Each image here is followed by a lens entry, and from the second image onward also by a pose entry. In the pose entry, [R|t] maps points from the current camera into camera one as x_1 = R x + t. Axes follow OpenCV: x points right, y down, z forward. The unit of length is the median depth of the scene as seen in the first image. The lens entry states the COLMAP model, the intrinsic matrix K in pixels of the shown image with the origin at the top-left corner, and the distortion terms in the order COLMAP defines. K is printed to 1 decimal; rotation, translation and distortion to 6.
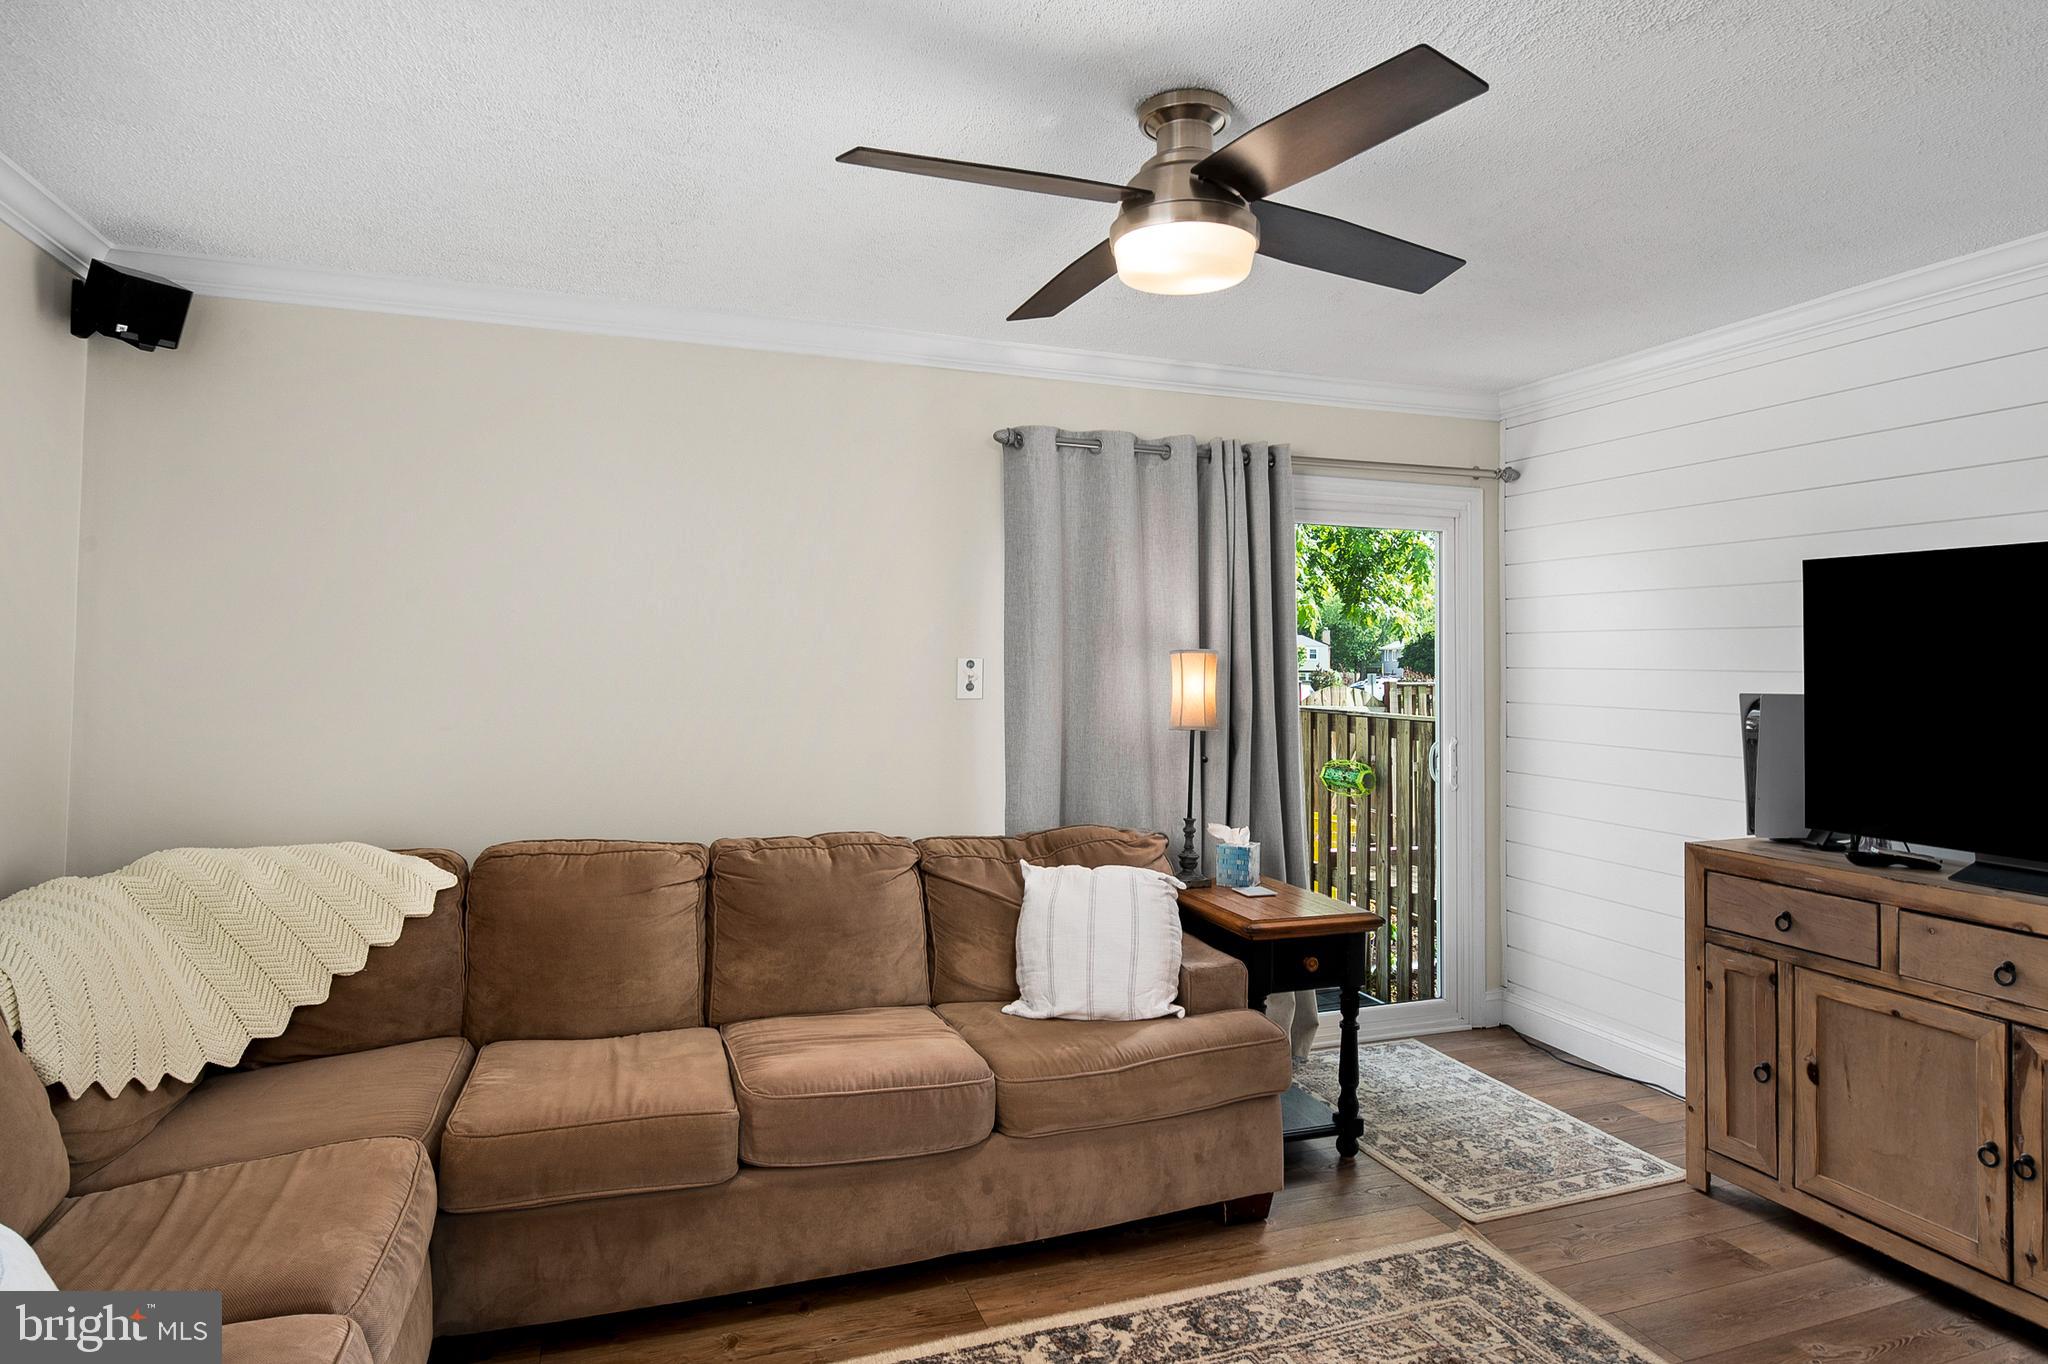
lens RADIAL K [[1082.1, 0, 1015.6], [0, 1082.1, 656.1], [0, 0, 1]] dist [-0.001918, -0.001587]
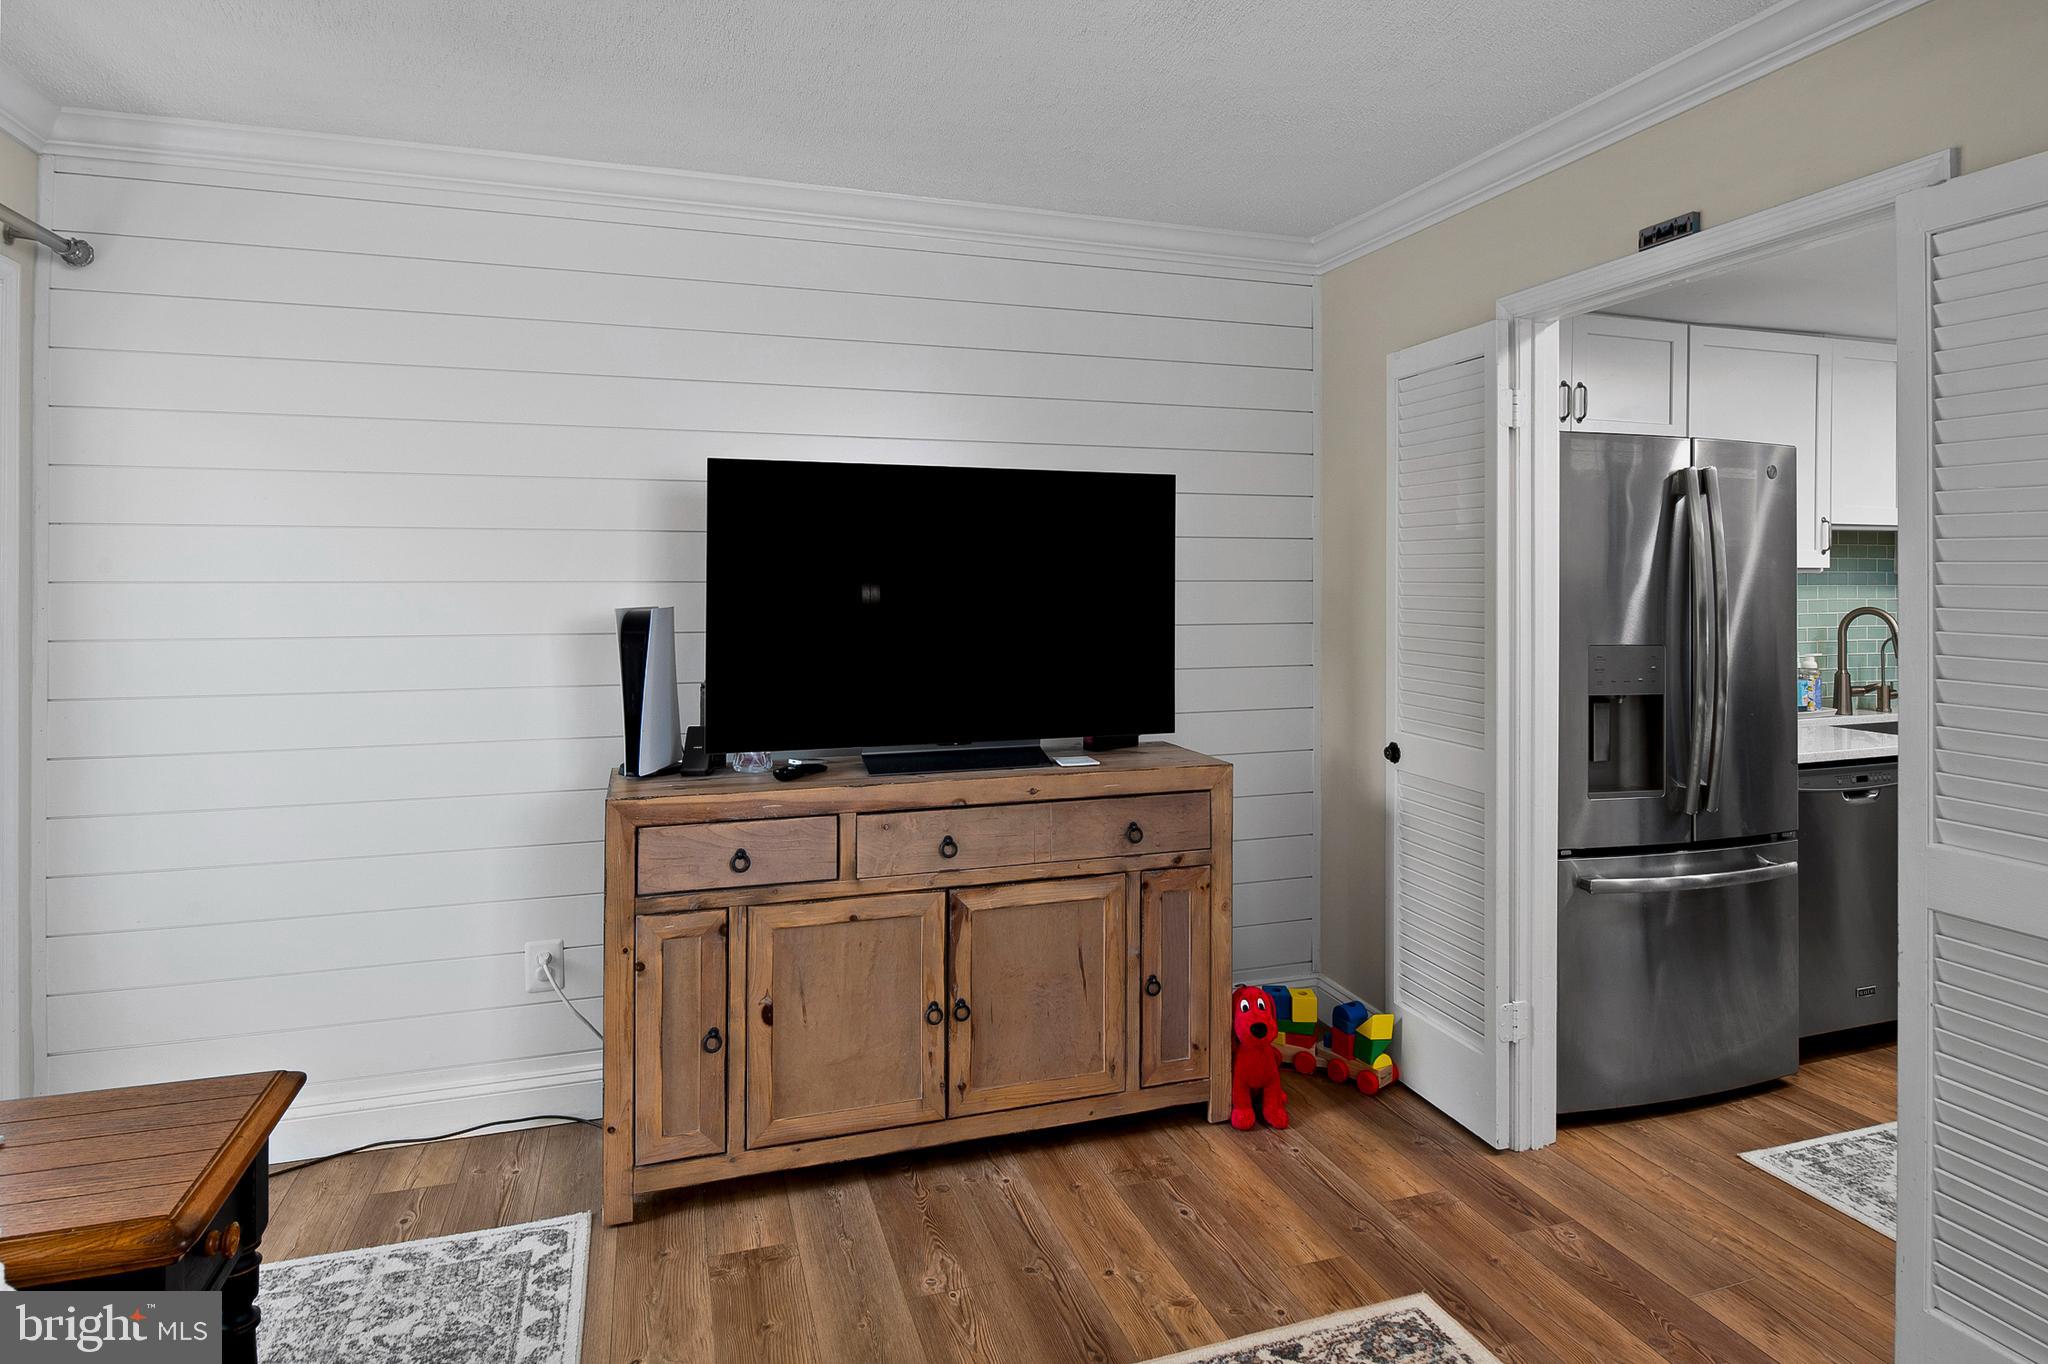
lens RADIAL K [[1131.6, 0, 1018.9], [0, 1131.6, 558.4], [0, 0, 1]] dist [-0.005365, -0.002473]
pose [[0.032863, -0.002938, 0.999456, -0.218282], [-0.006852, 0.999972, 0.003165, -0.010475], [-0.999436, -0.006952, 0.032842, 0.733762]]
